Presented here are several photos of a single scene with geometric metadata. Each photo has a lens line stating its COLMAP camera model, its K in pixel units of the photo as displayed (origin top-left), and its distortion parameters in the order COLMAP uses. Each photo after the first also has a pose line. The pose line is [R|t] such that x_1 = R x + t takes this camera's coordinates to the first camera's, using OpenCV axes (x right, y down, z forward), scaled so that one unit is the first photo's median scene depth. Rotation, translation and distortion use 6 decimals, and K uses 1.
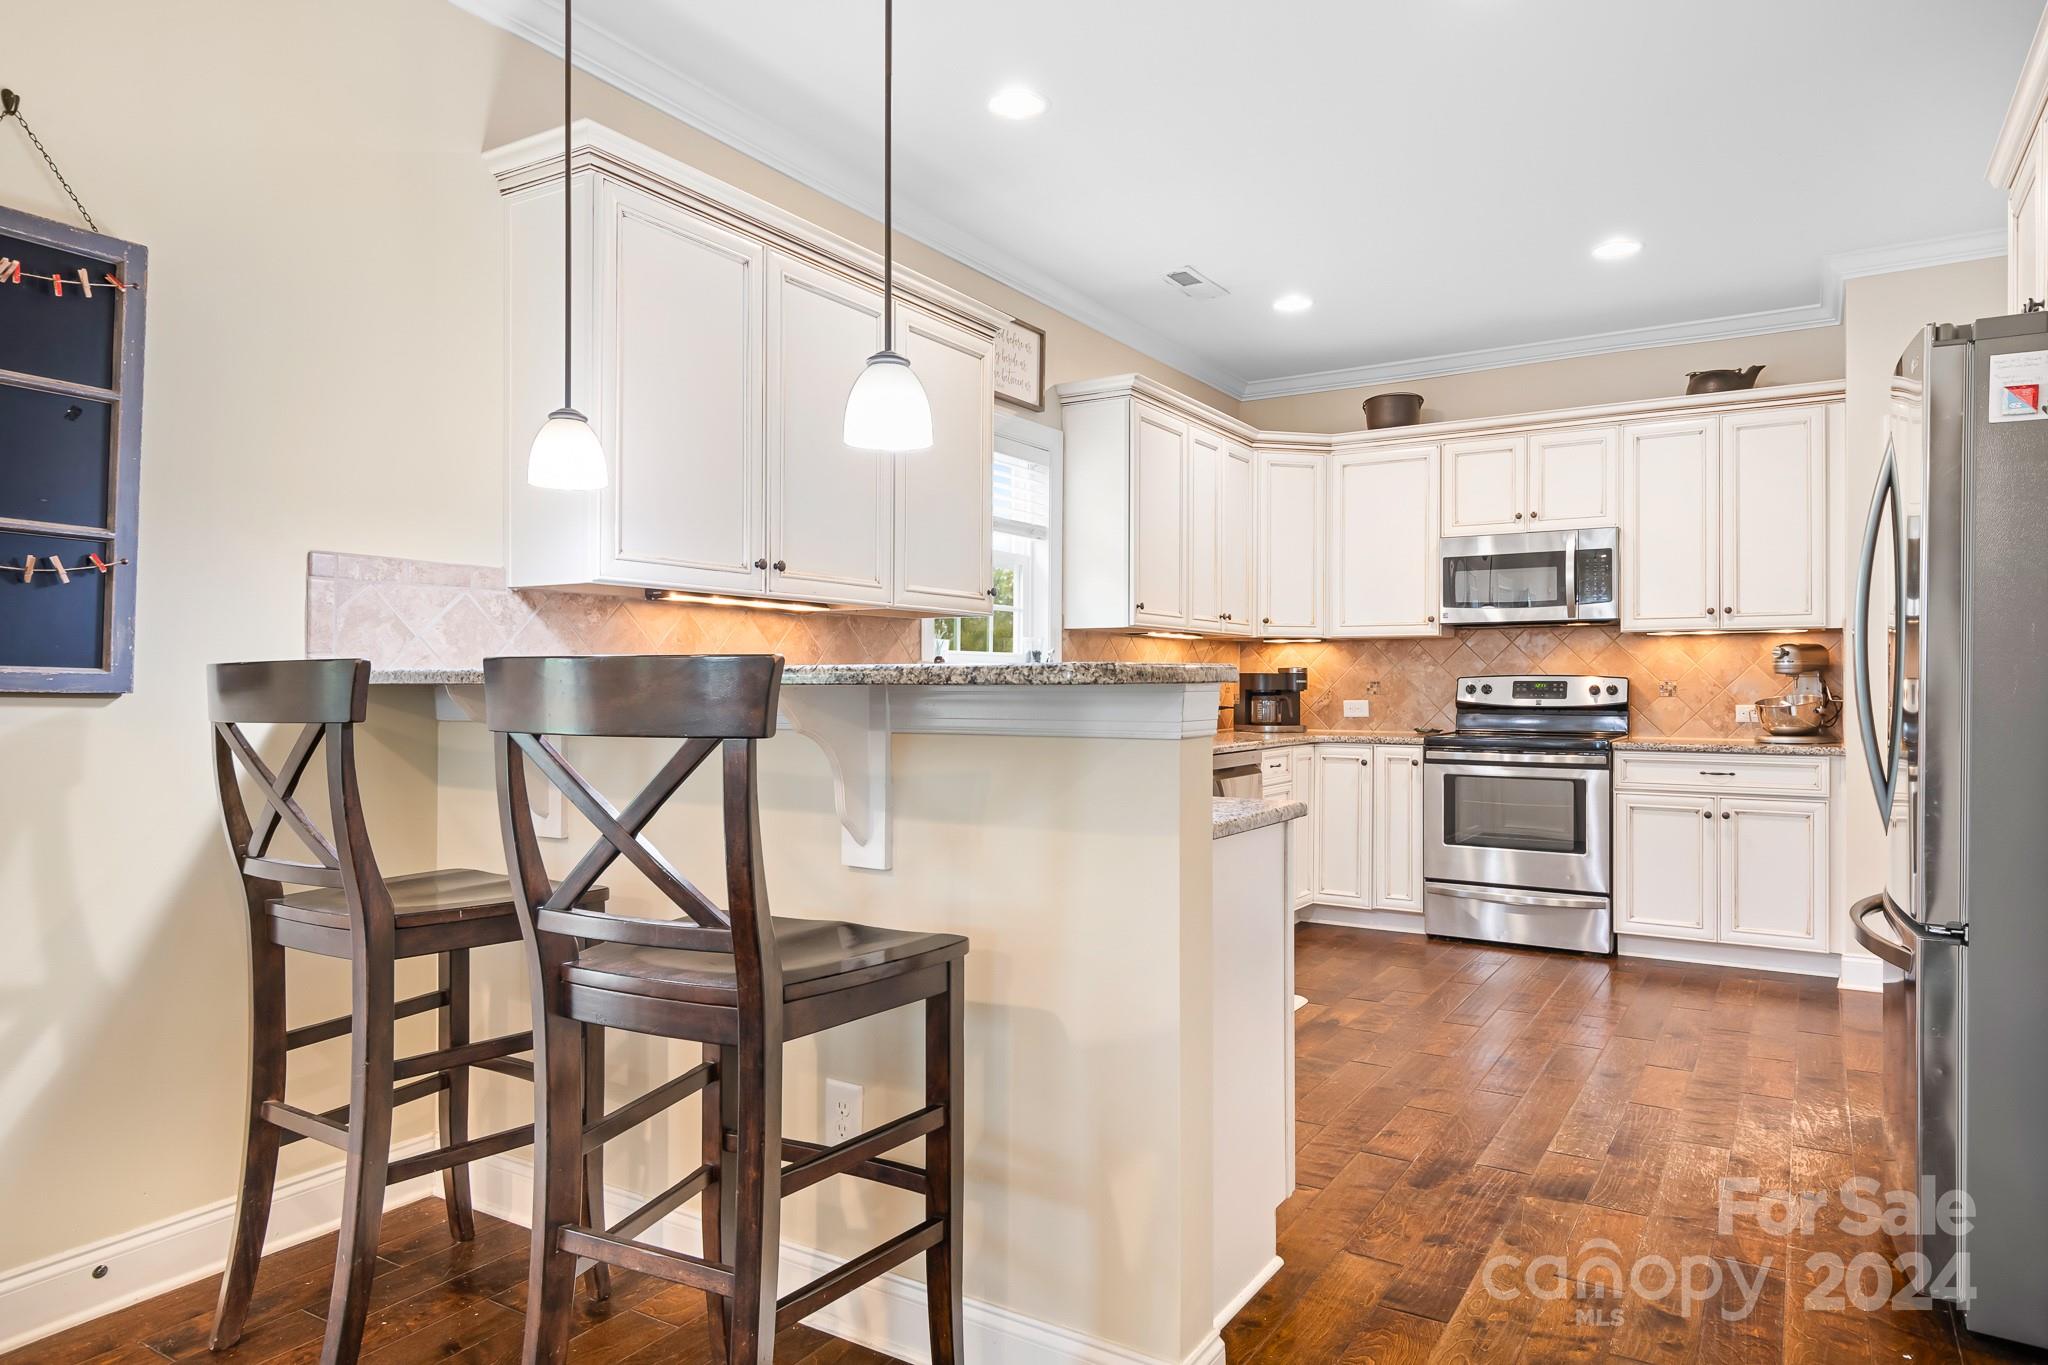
lens RADIAL K [[1245.3, 0, 1023.3], [0, 1245.3, 678.7], [0, 0, 1]] dist [0.000308, 0.000472]
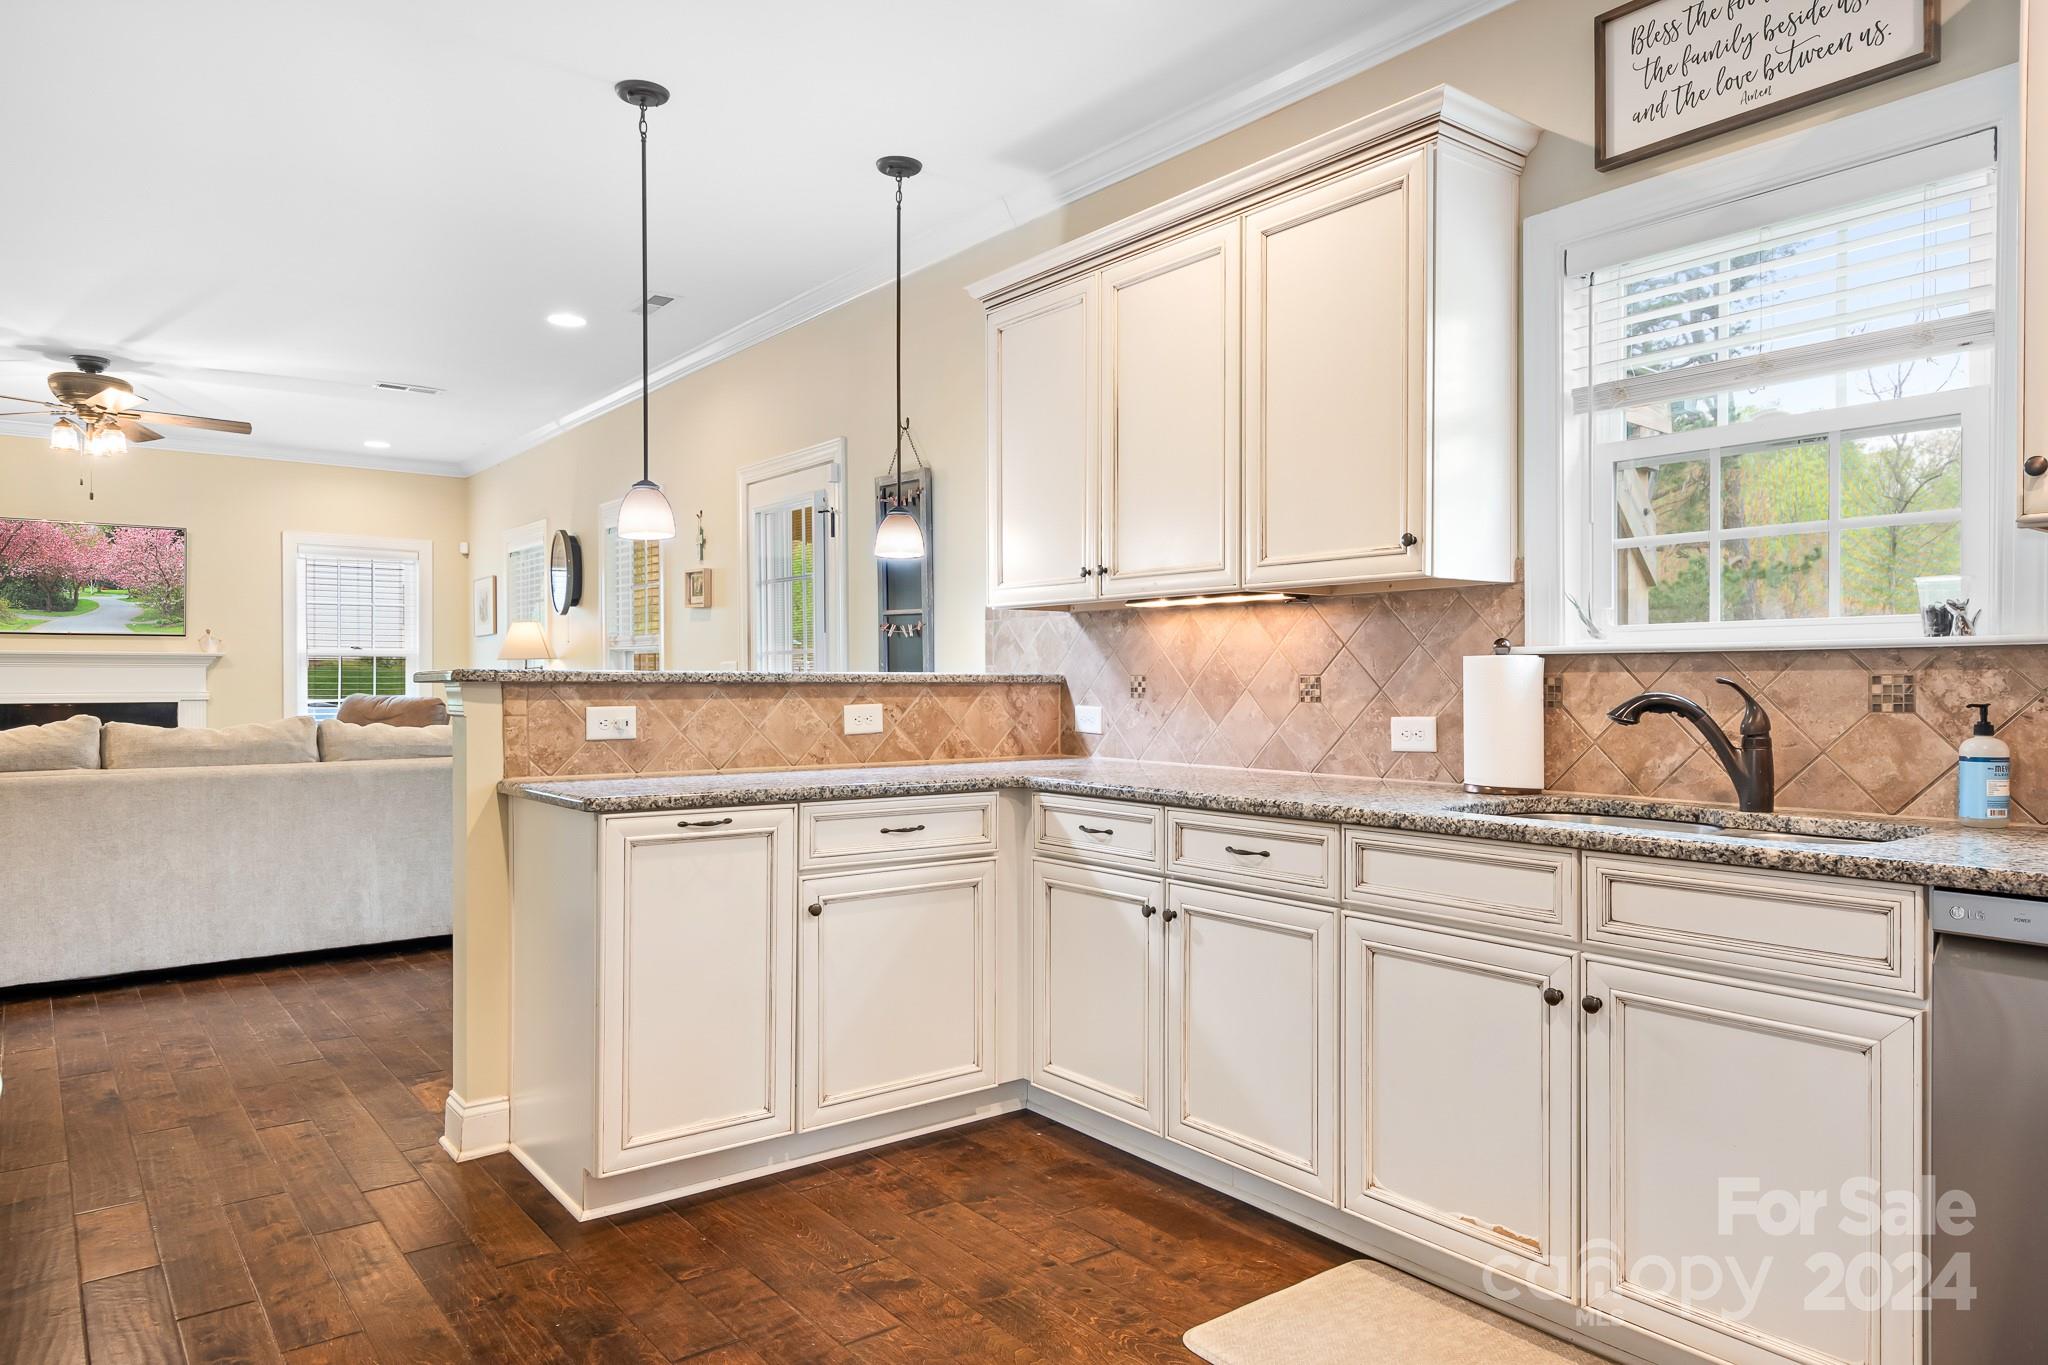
lens RADIAL K [[1285.4, 0, 1027.3], [0, 1285.4, 687.4], [0, 0, 1]] dist [0.000568, -0.003097]
pose [[-0.345344, 0.002184, -0.938474, 0.488201], [0.003959, 0.999992, 0.000870, 0.004092], [0.938468, -0.003415, -0.345350, 0.762154]]
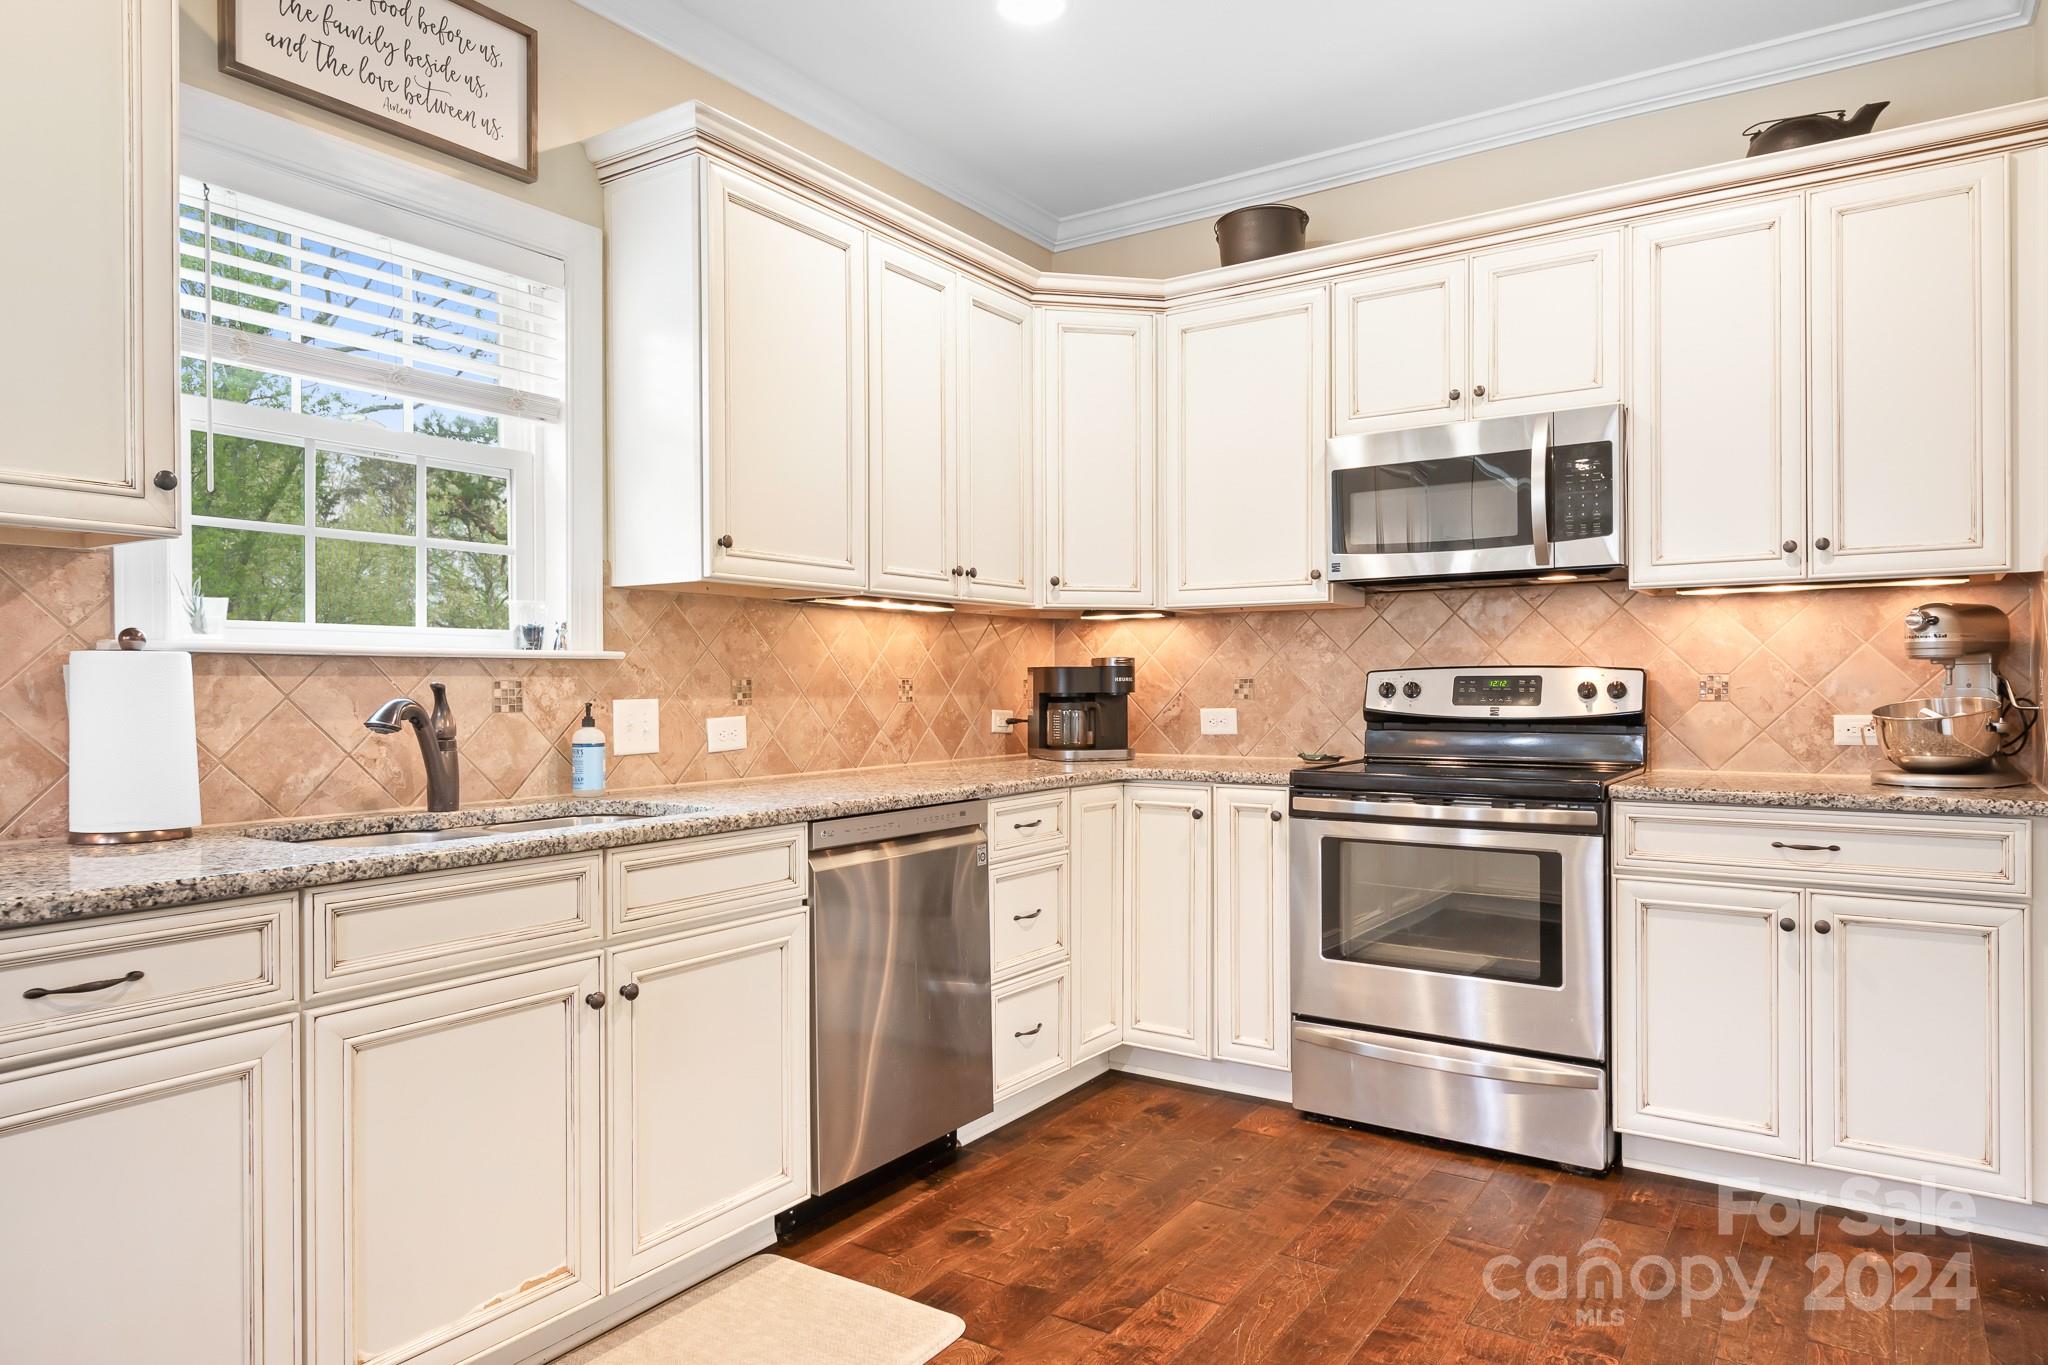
lens RADIAL K [[1266.6, 0, 1030.2], [0, 1266.6, 686.3], [0, 0, 1]] dist [0.006255, -0.002937]
pose [[0.999693, -0.006441, -0.023931, 0.215430], [0.006558, 0.999967, 0.004820, 0.002656], [0.023899, -0.004976, 0.999702, 0.404940]]
